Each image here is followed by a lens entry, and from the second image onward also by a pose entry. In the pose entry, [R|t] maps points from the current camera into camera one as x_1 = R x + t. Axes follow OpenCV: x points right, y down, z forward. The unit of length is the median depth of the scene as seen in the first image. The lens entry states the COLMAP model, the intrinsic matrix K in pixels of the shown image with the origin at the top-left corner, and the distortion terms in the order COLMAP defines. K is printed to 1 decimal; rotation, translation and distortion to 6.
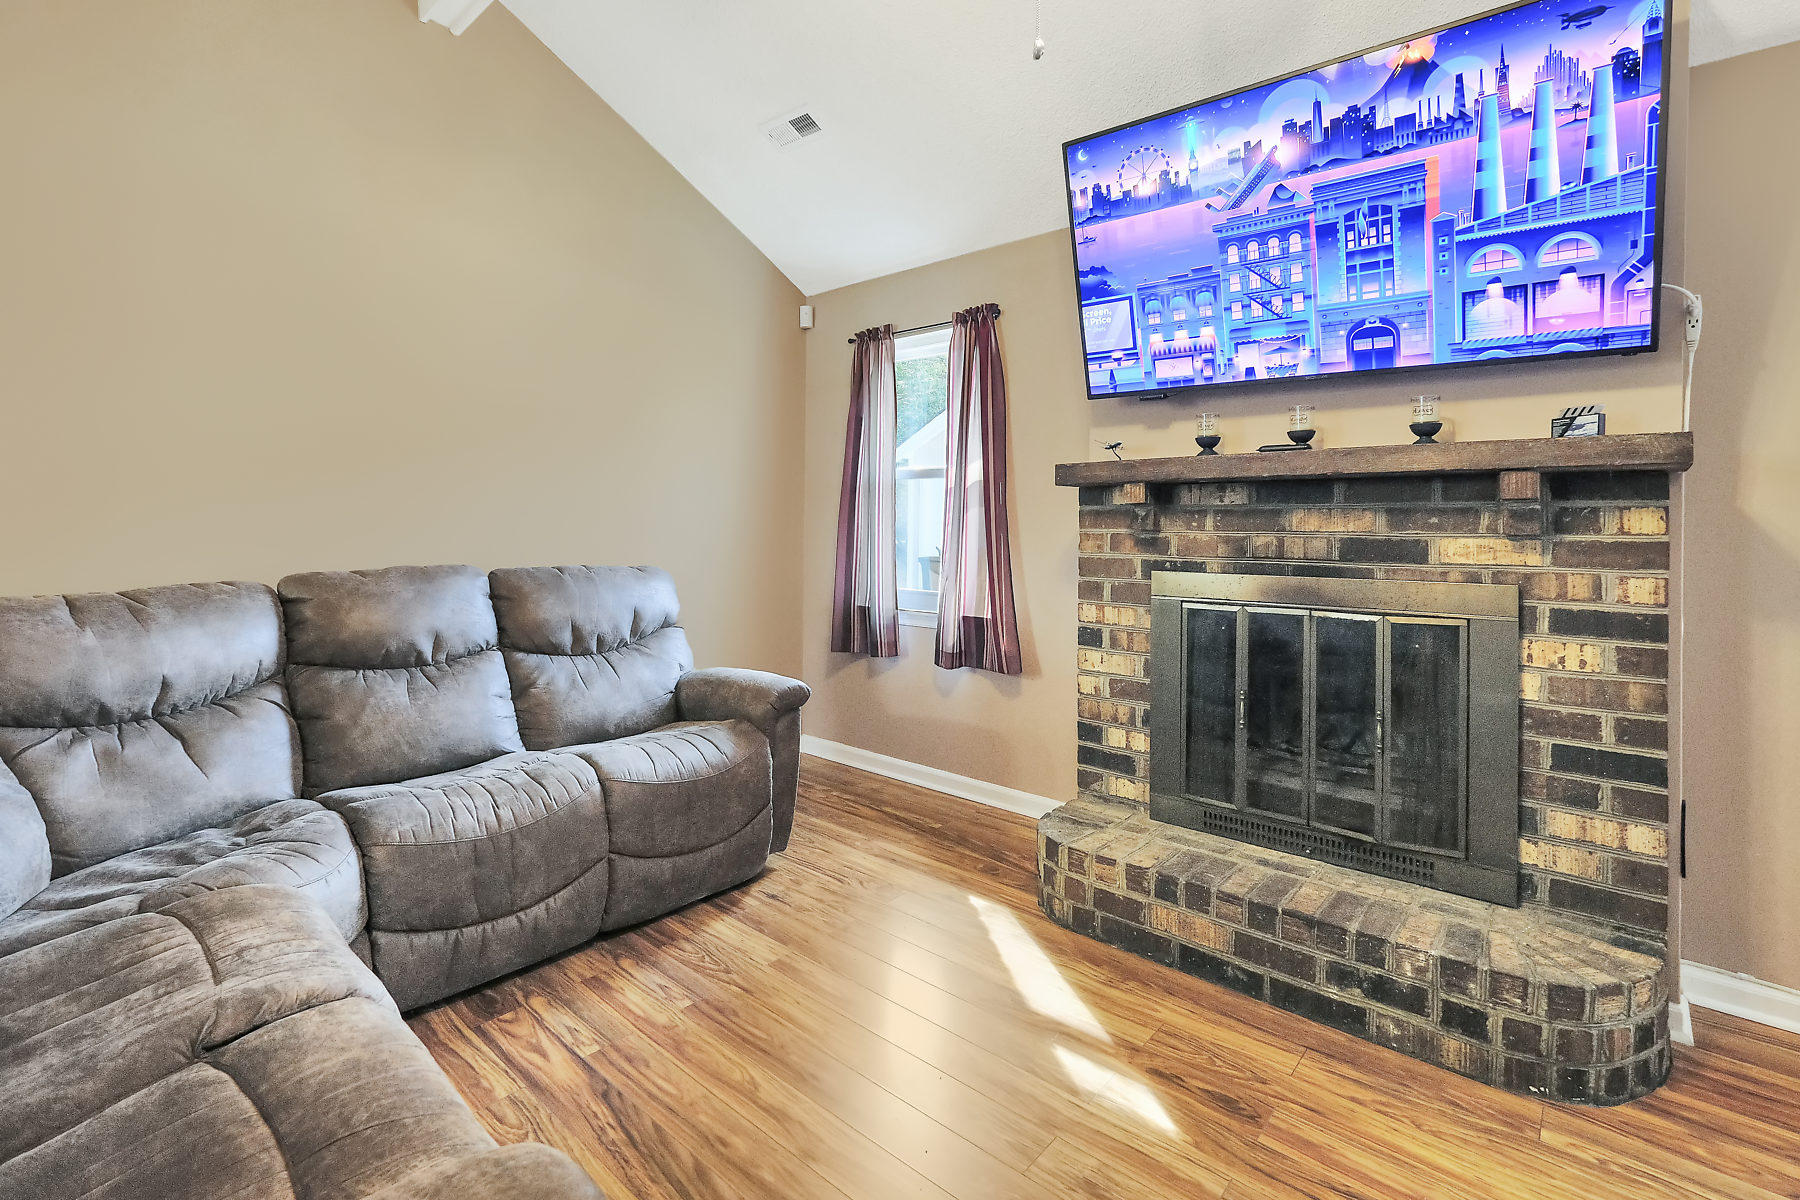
lens RADIAL K [[828.1, 0, 911.0], [0, 828.1, 529.0], [0, 0, 1]] dist [-0.002420, 0.000128]
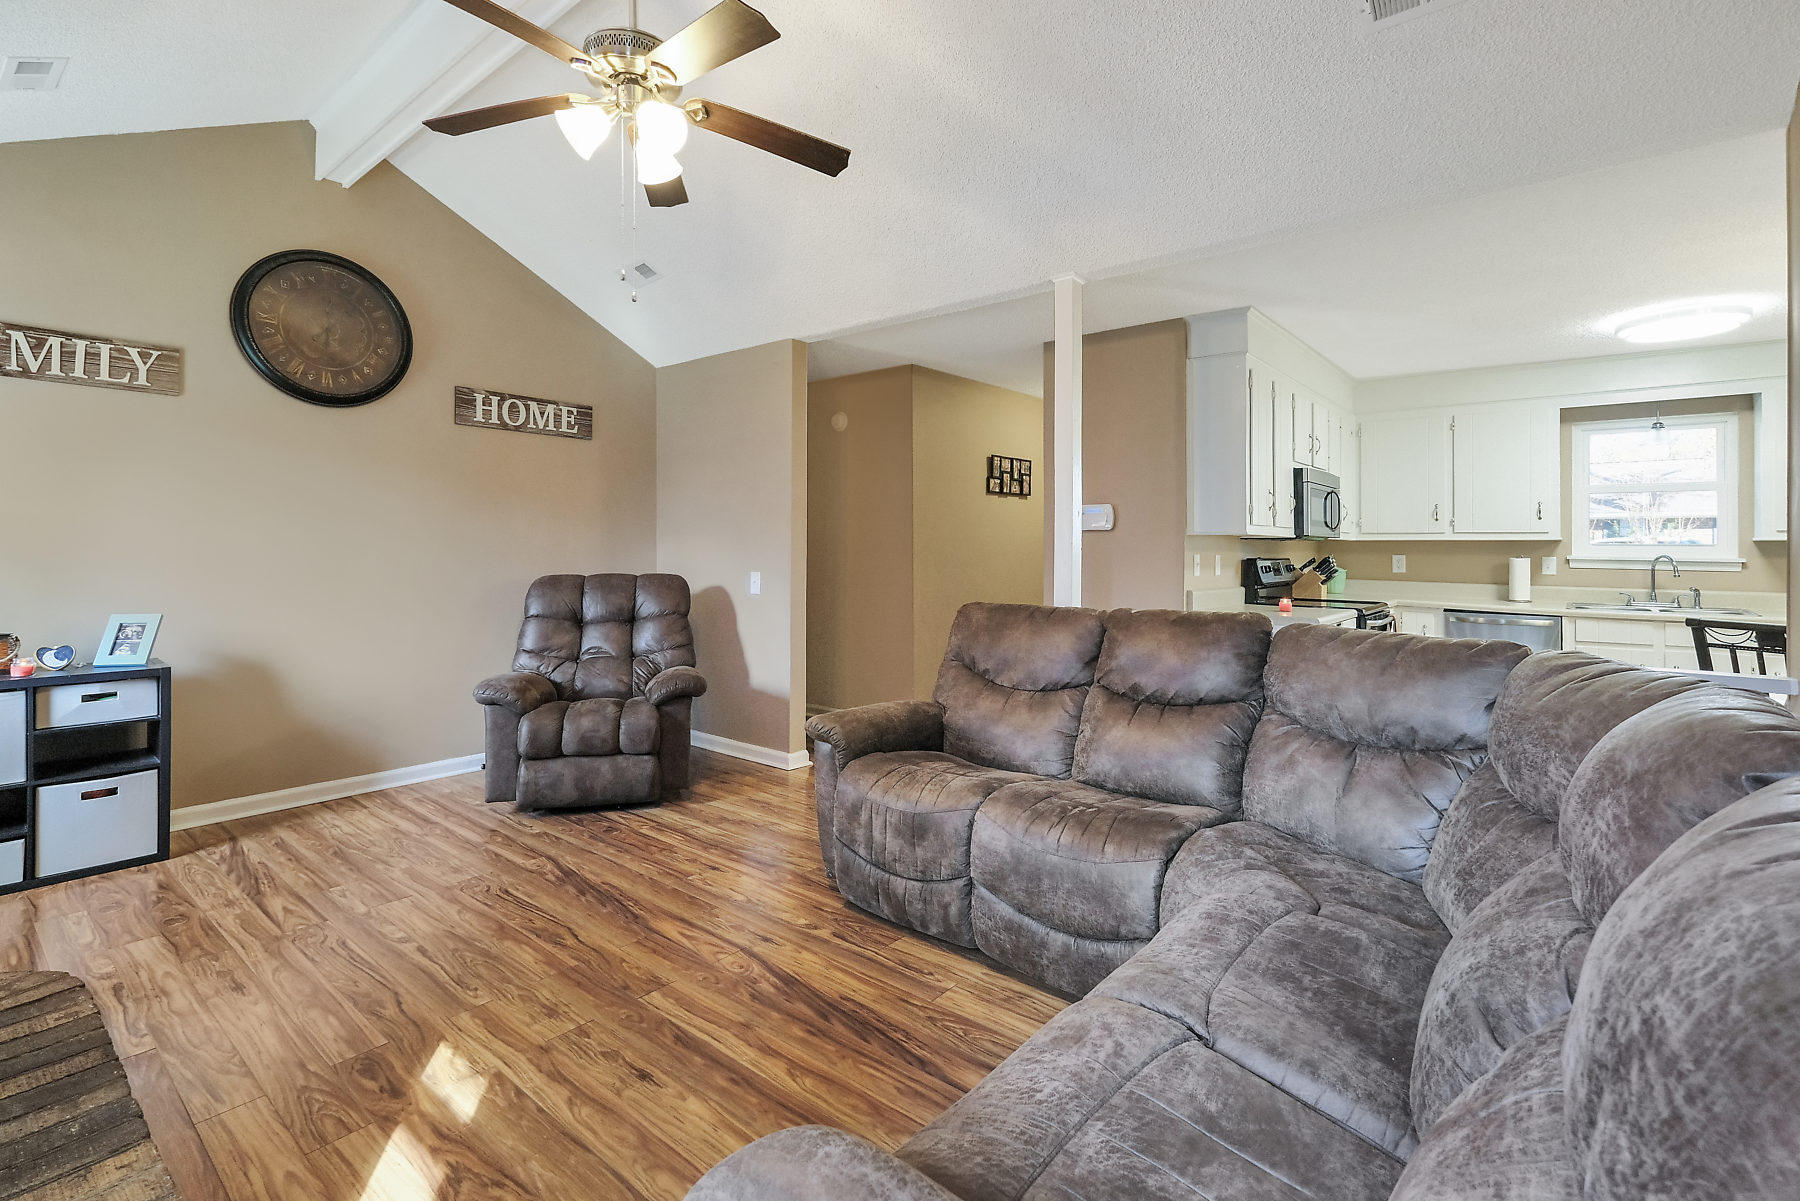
lens RADIAL K [[779.7, 0, 946.2], [0, 779.7, 519.4], [0, 0, 1]] dist [-0.004179, -0.001115]
pose [[-0.996980, -0.016736, -0.075832, -0.227332], [-0.014629, 0.999494, -0.028253, -0.030832], [0.076266, -0.027058, -0.996720, 1.551509]]
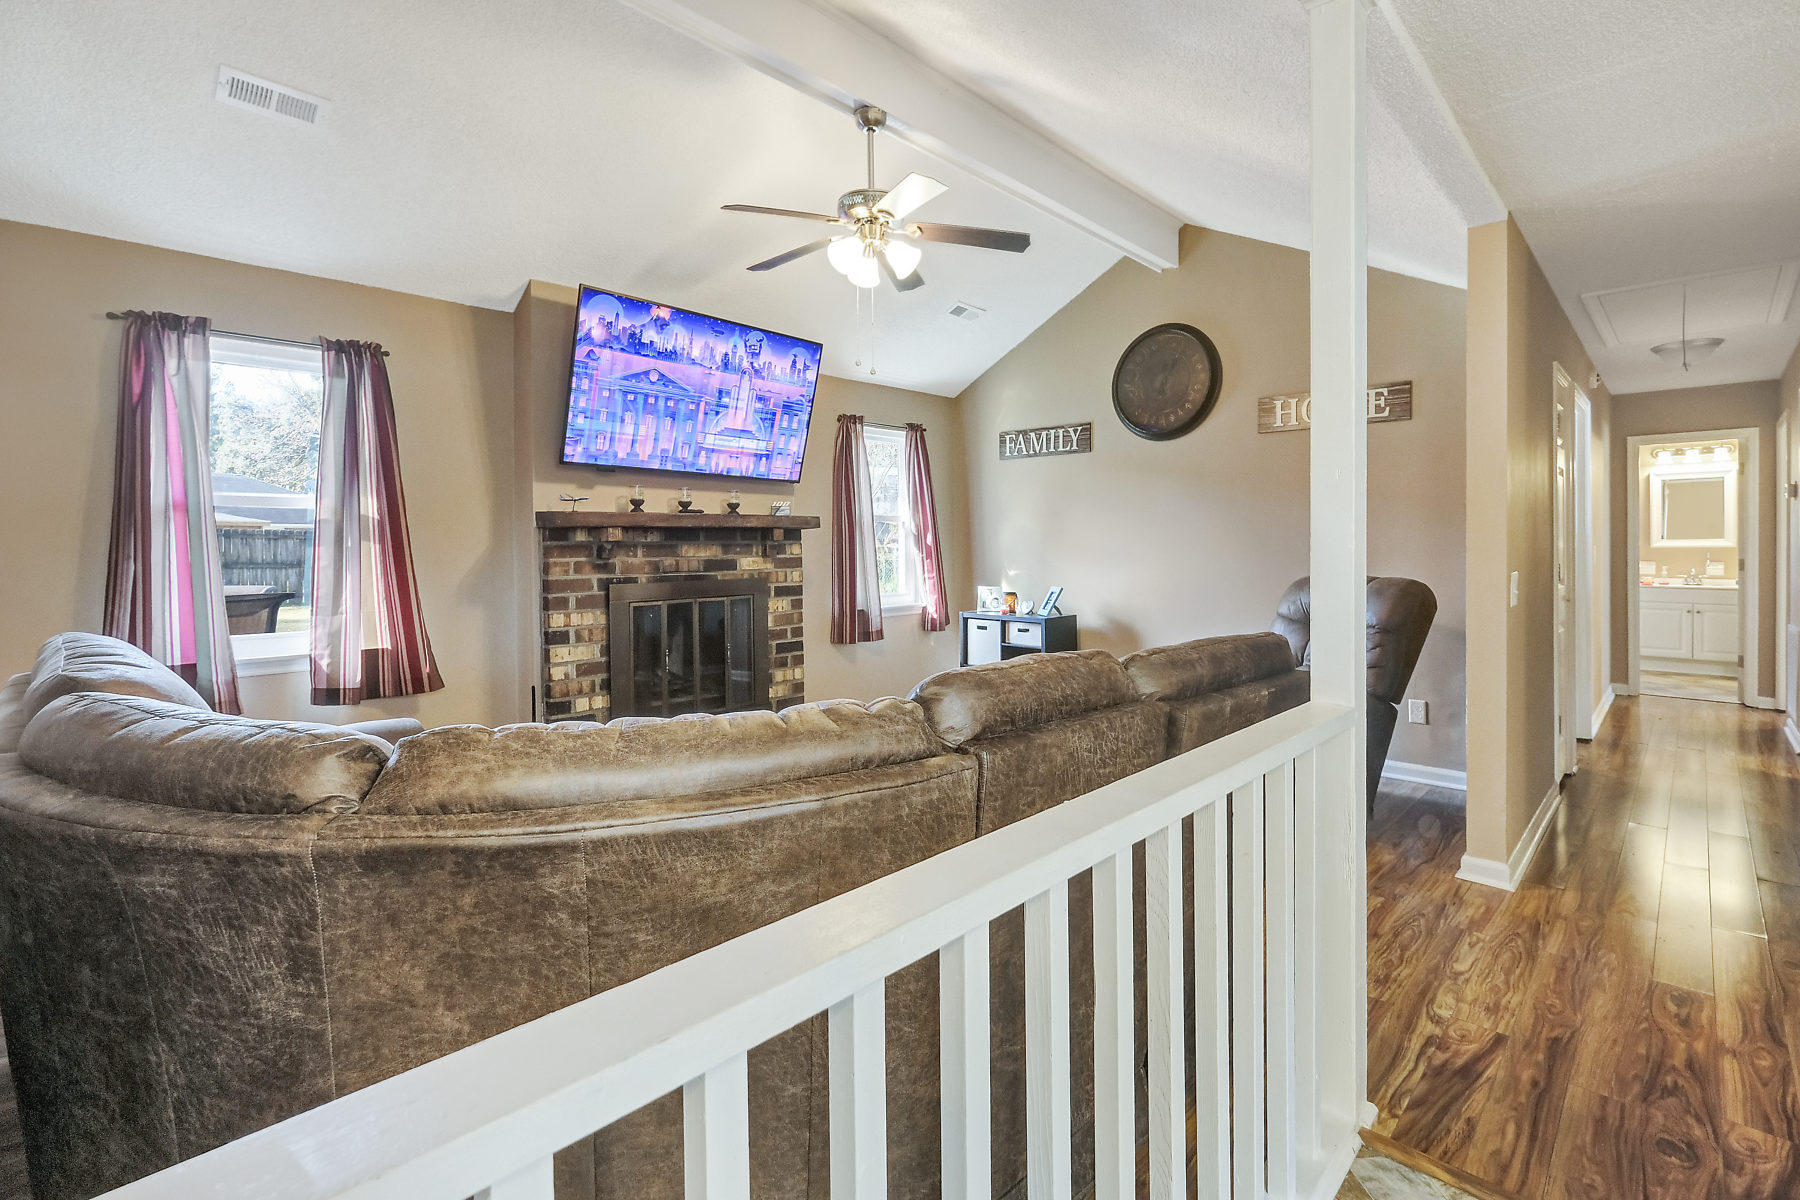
lens RADIAL K [[828.1, 0, 911.0], [0, 828.1, 529.0], [0, 0, 1]] dist [-0.002420, 0.000128]
pose [[0.032465, 0.010281, 0.999420, -1.373186], [0.012026, 0.999871, -0.010676, -0.033221], [-0.999401, 0.012366, 0.032337, 0.459316]]
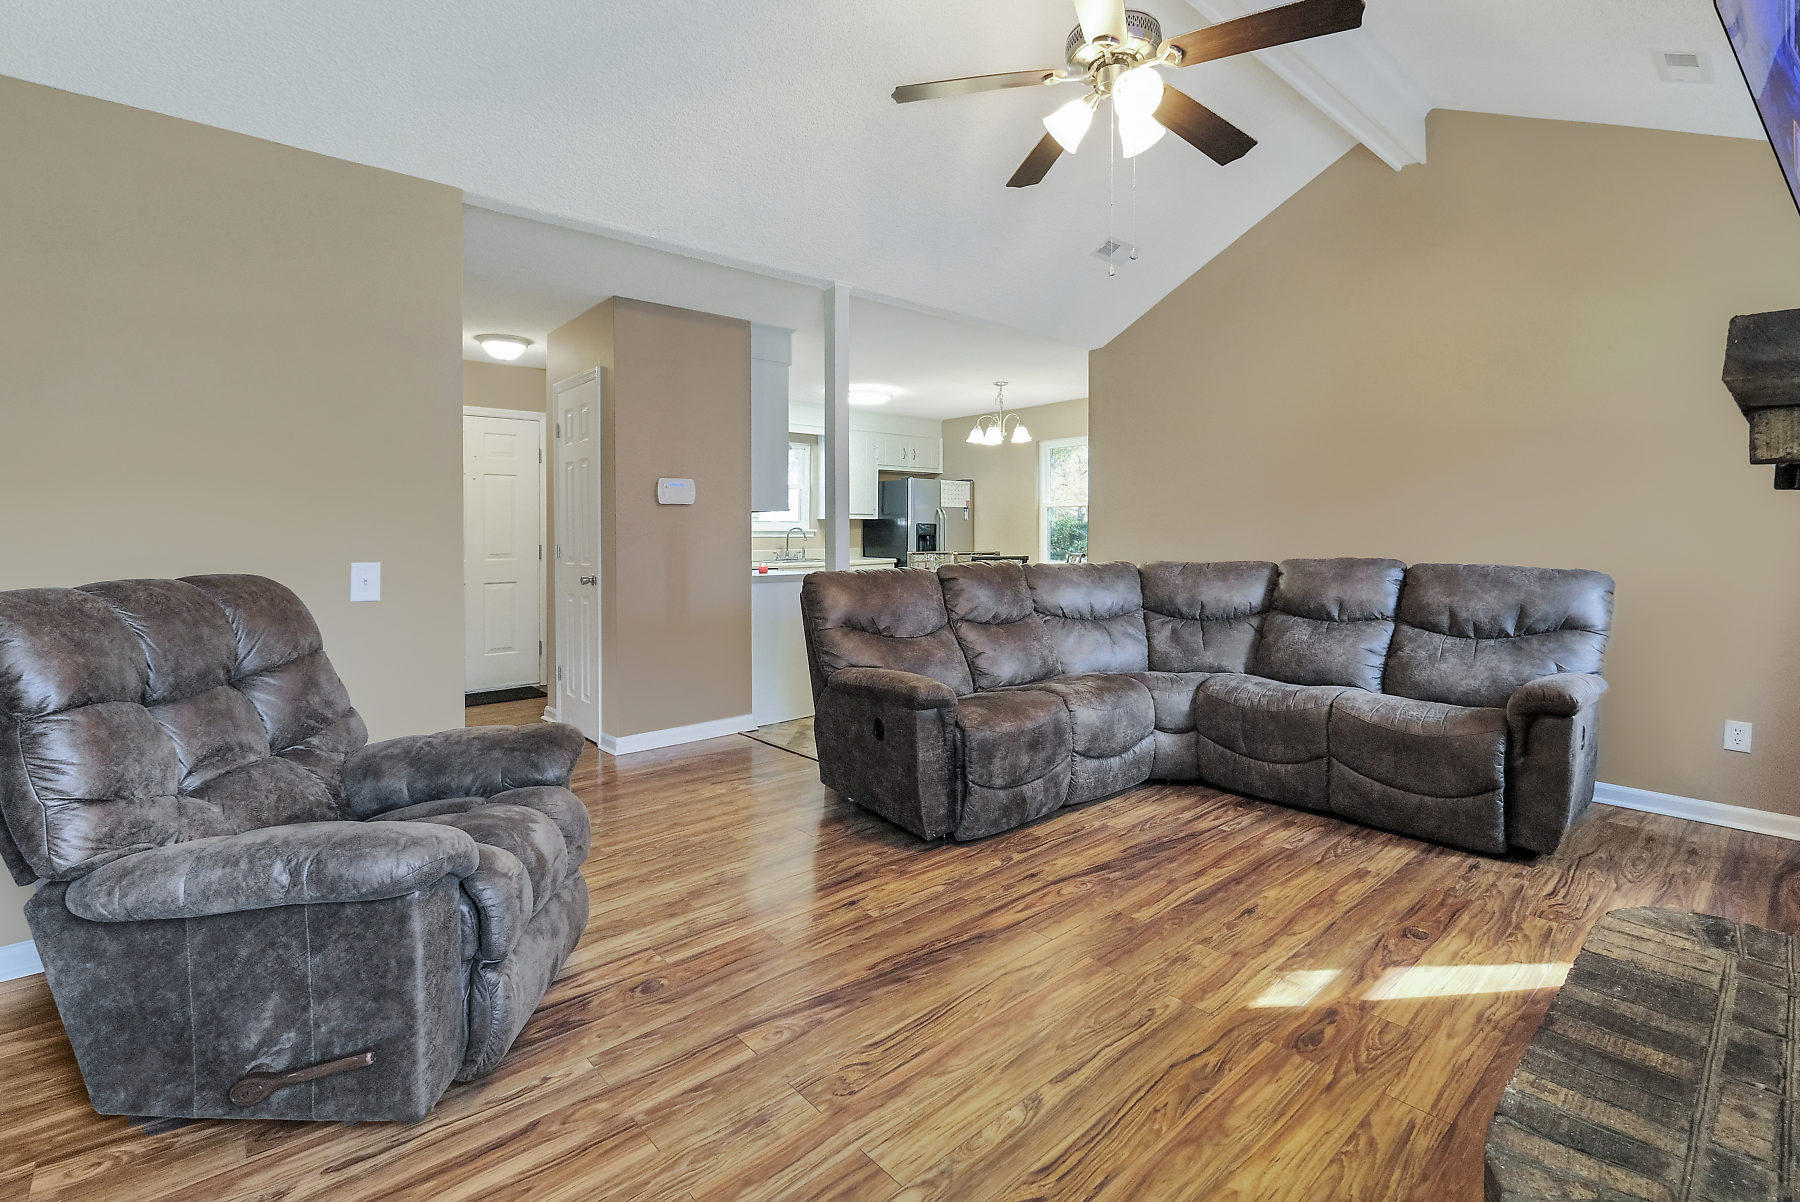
lens RADIAL K [[791.3, 0, 862.5], [0, 791.3, 519.0], [0, 0, 1]] dist [-0.009990, 0.000439]
pose [[-0.170754, -0.020825, -0.985094, 1.122351], [-0.005864, 0.999780, -0.020119, 0.009740], [0.985296, 0.002341, -0.170839, 0.421903]]
